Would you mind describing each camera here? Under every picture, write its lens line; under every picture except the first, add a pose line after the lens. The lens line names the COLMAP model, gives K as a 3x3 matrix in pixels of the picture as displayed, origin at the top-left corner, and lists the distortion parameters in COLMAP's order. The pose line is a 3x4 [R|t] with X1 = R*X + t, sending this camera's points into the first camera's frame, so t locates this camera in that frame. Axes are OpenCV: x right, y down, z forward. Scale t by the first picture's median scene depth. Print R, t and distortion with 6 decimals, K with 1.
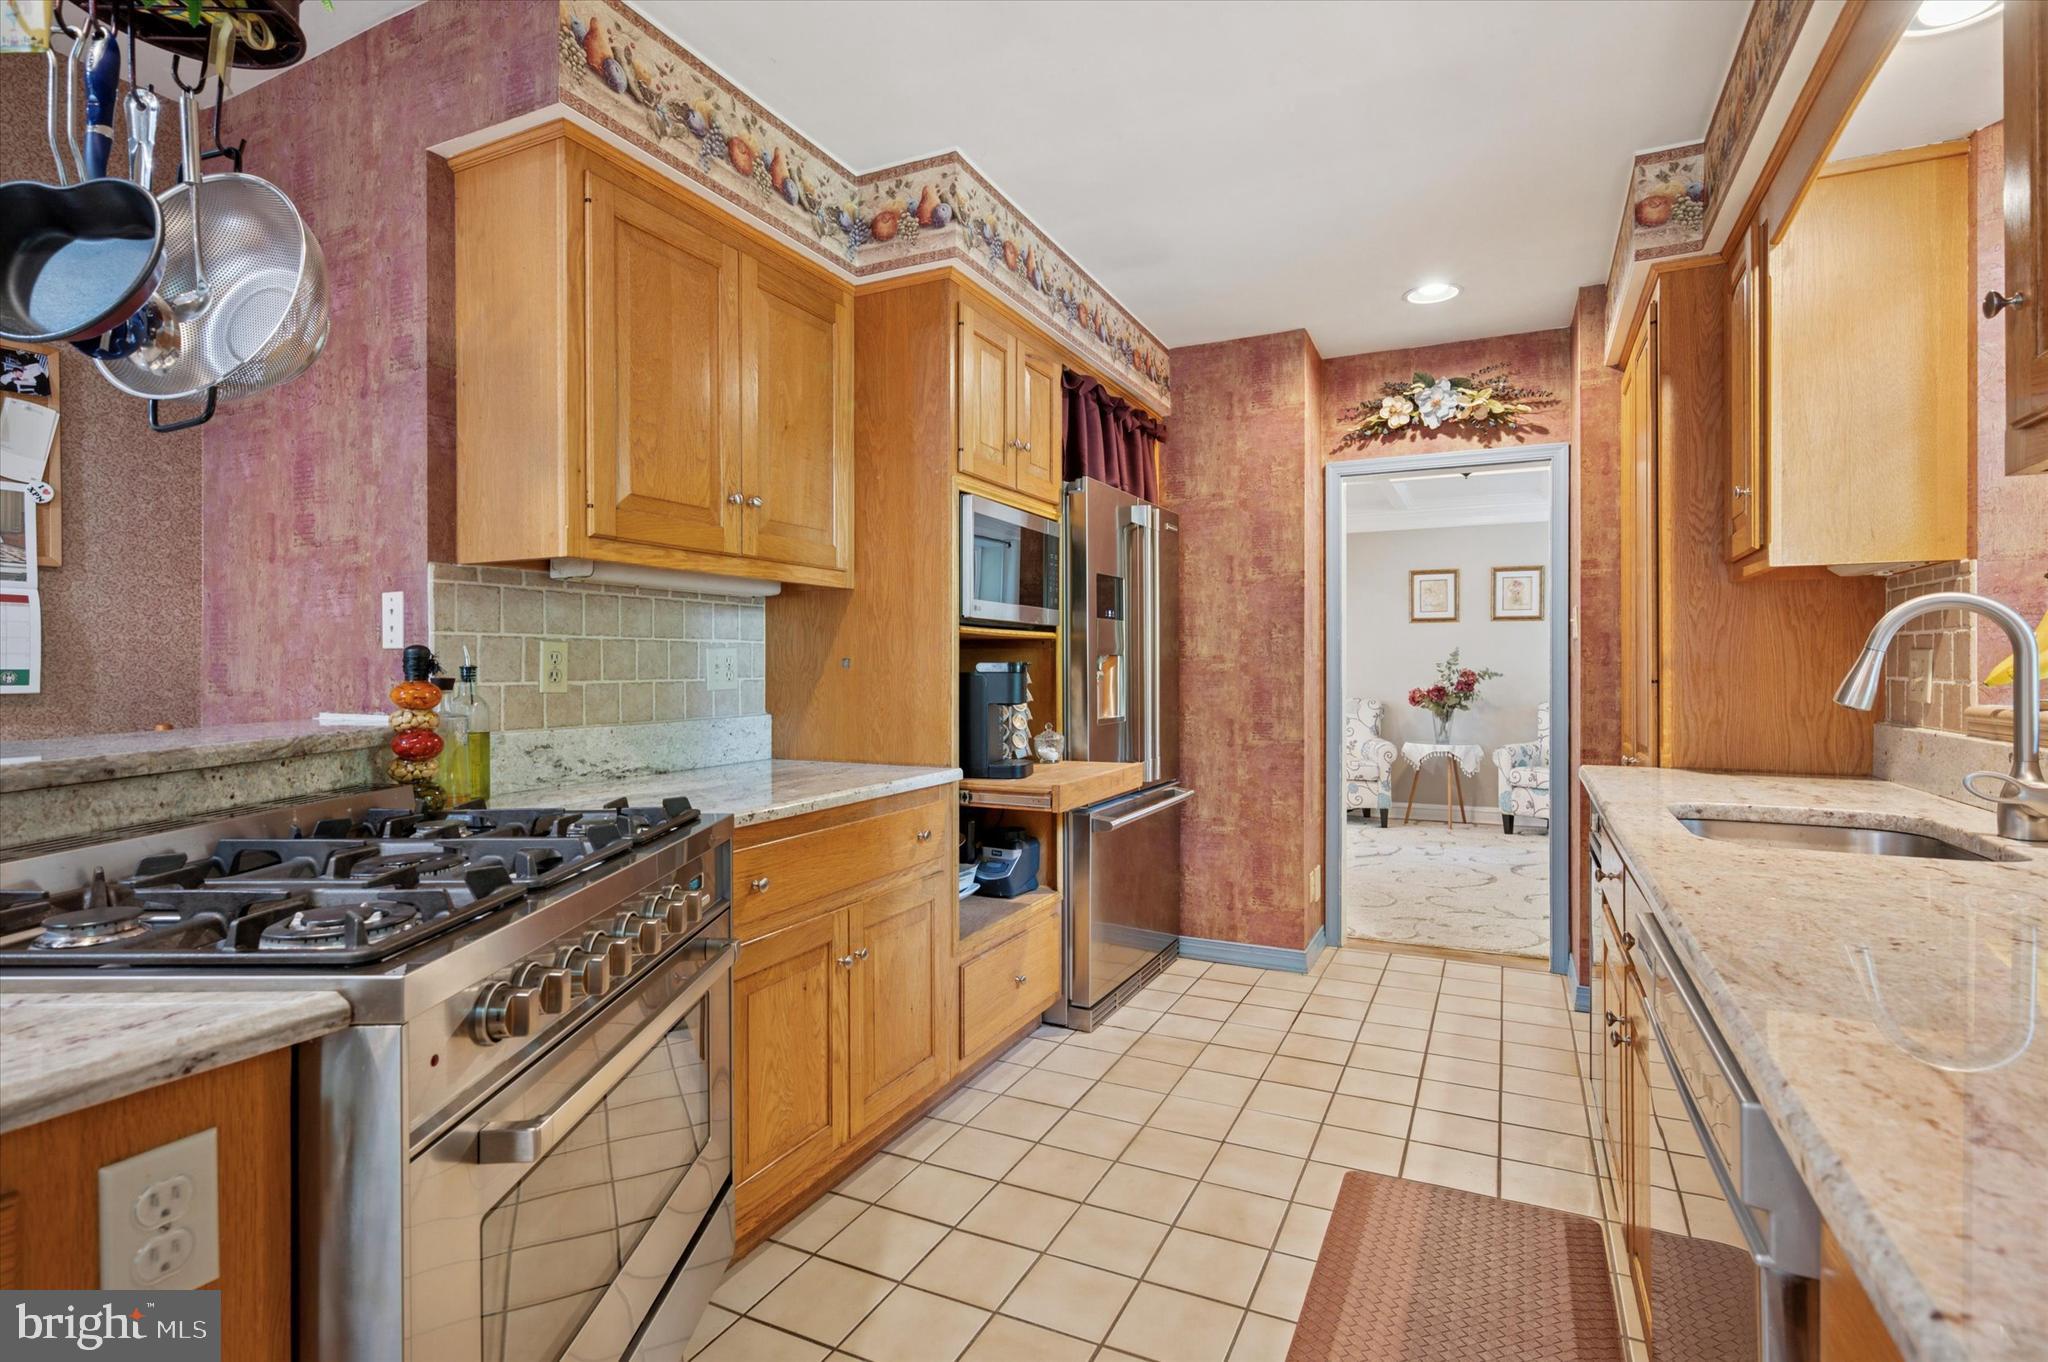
lens RADIAL K [[998.9, 0, 1024.6], [0, 998.9, 679.8], [0, 0, 1]] dist [-0.006417, -0.001409]
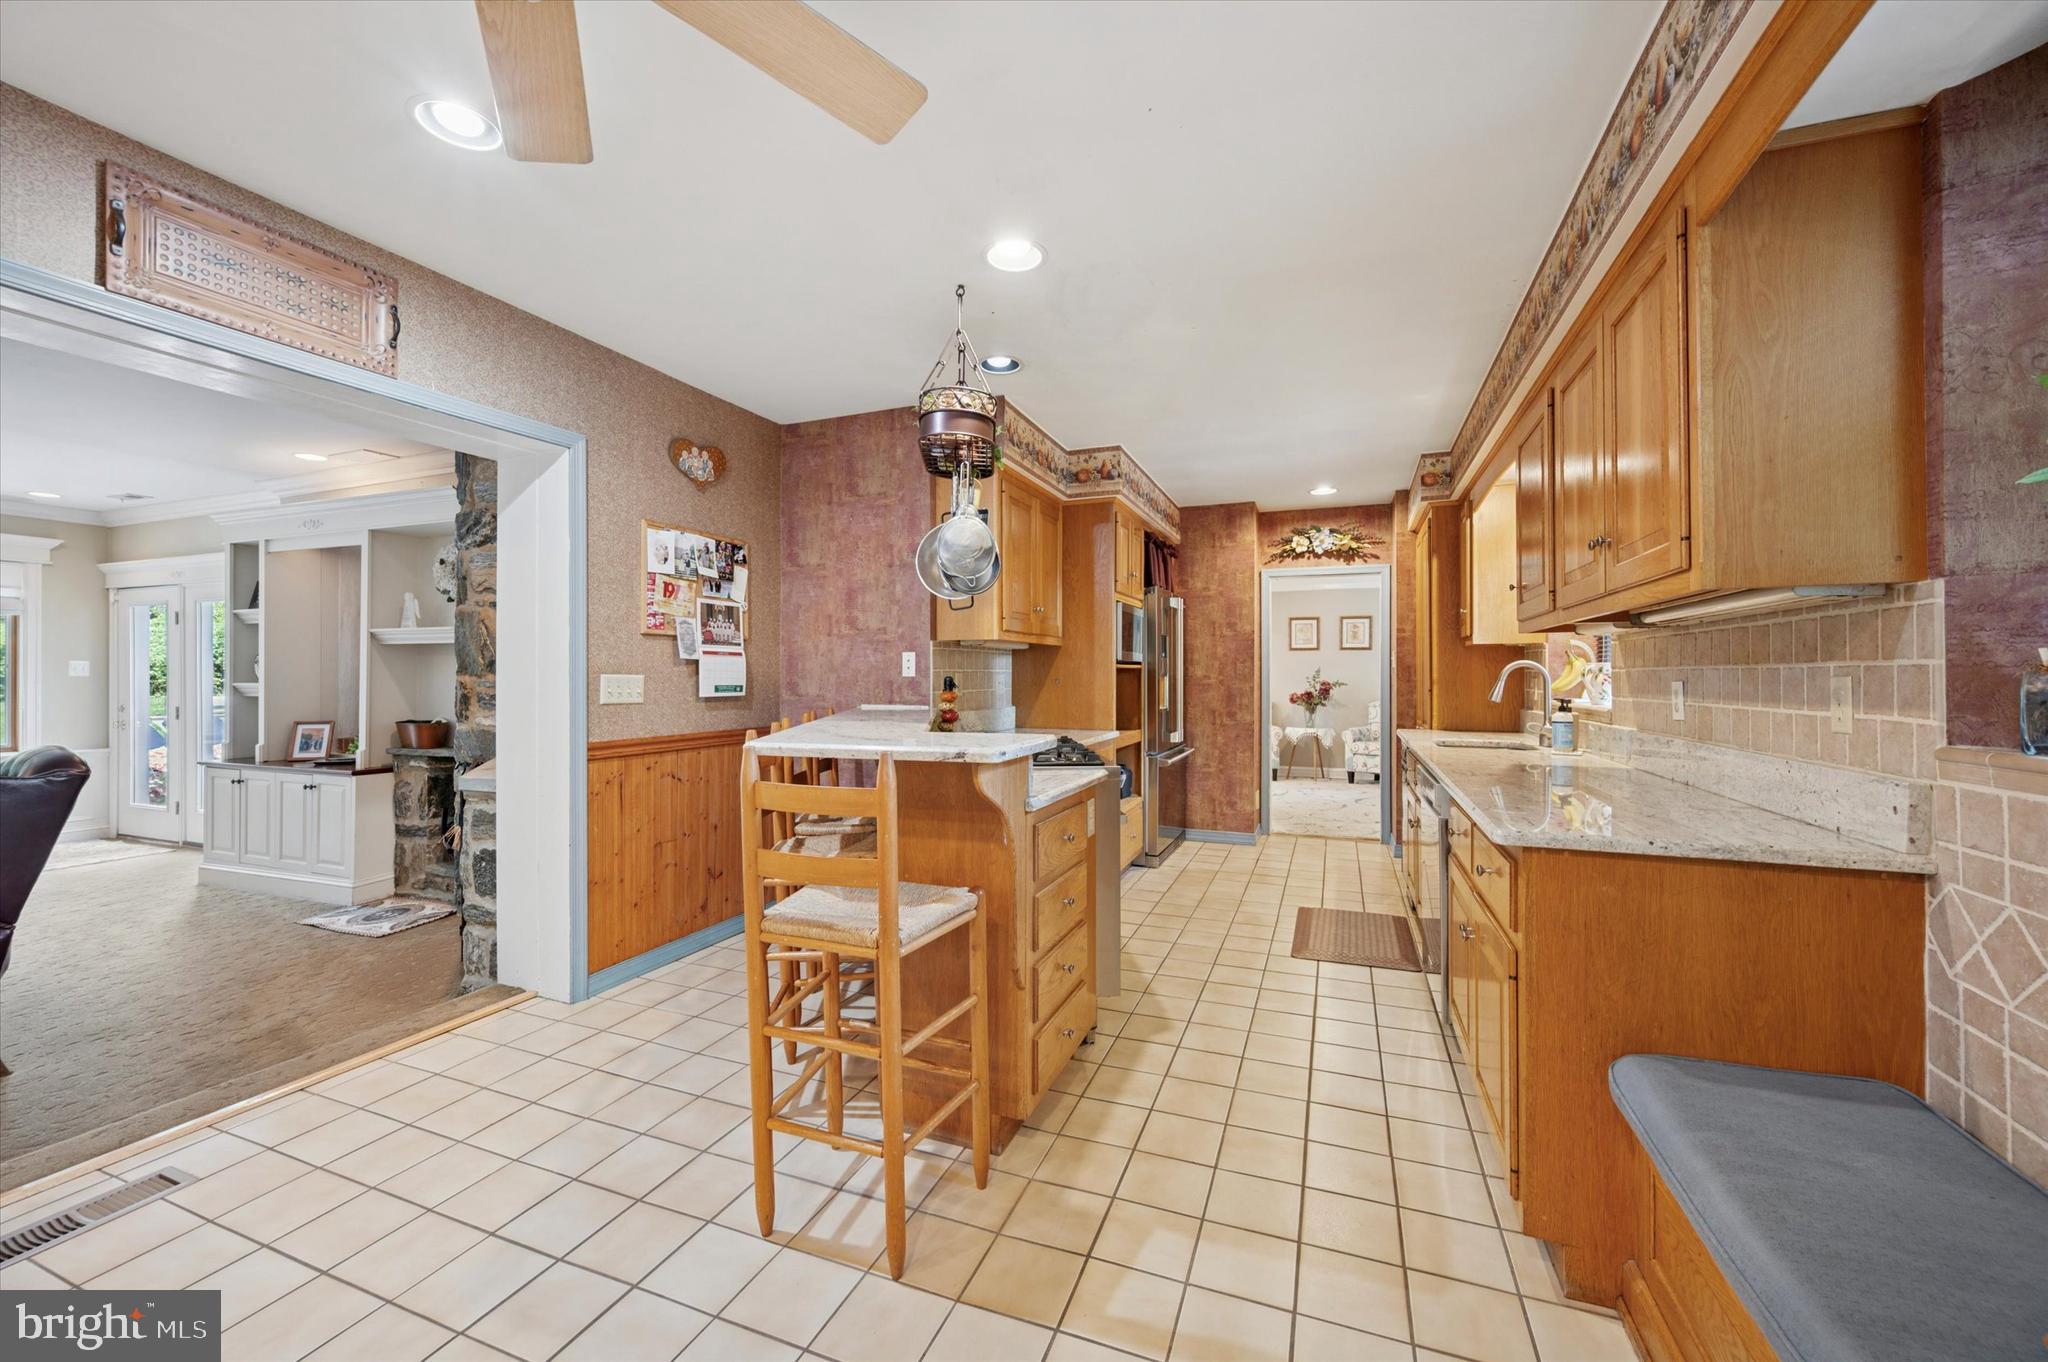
lens RADIAL K [[809.0, 0, 1021.7], [0, 809.0, 677.6], [0, 0, 1]] dist [-0.006212, -0.000314]
pose [[0.996856, 0.002674, 0.079193, -0.304881], [-0.002001, 0.999961, -0.008572, -0.007888], [-0.079212, 0.008386, 0.996822, -0.529133]]
